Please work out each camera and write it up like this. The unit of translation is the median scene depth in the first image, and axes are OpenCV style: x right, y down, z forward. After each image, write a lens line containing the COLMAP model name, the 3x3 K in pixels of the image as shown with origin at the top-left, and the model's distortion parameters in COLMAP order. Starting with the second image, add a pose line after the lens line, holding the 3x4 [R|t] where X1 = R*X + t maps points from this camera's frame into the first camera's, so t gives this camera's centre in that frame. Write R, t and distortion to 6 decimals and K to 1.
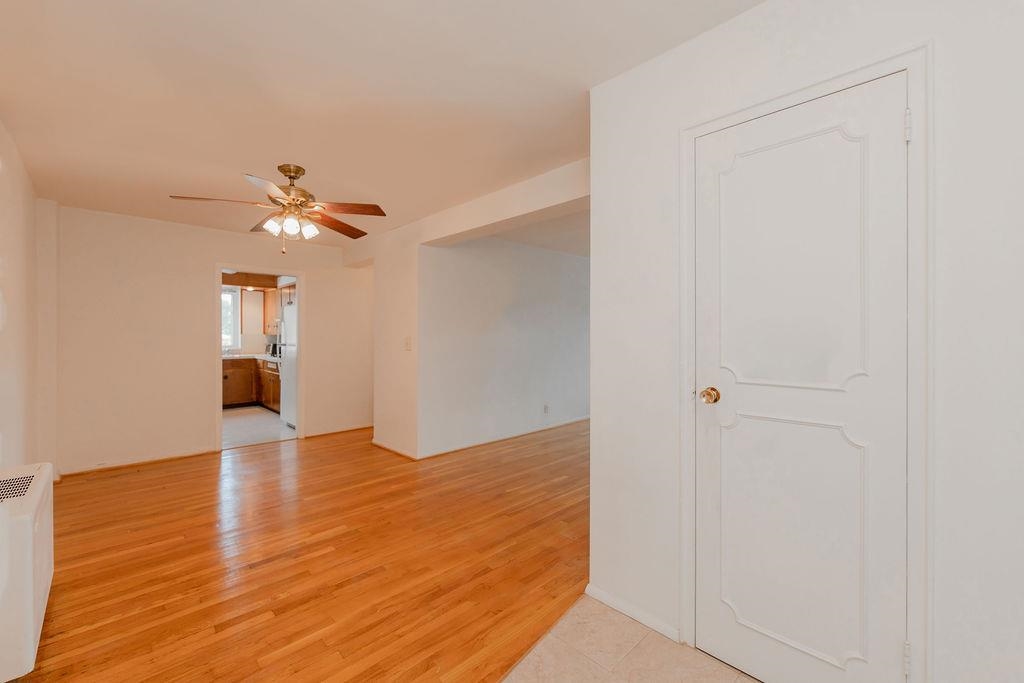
lens RADIAL K [[413.5, 0, 512.5], [0, 413.5, 336.4], [0, 0, 1]] dist [-0.000386, -0.000203]
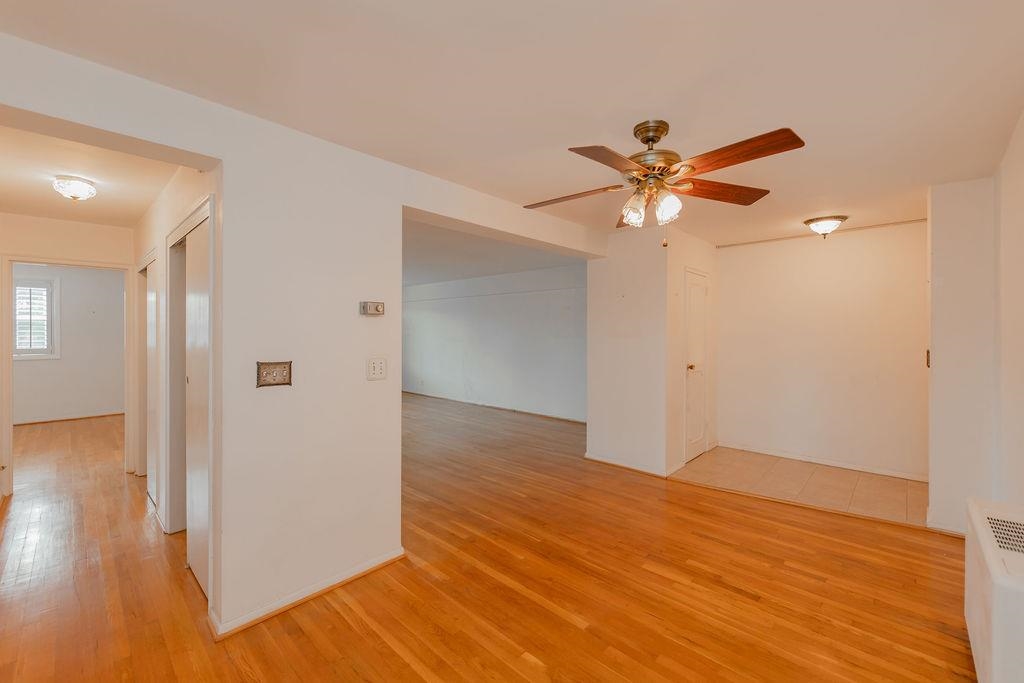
lens RADIAL K [[413.5, 0, 512.5], [0, 413.5, 336.4], [0, 0, 1]] dist [-0.000386, -0.000203]
pose [[-0.027380, -0.010177, 0.999573, -1.036956], [-0.000041, 0.999948, 0.010180, -0.035755], [-0.999625, 0.000237, -0.027379, 1.056938]]
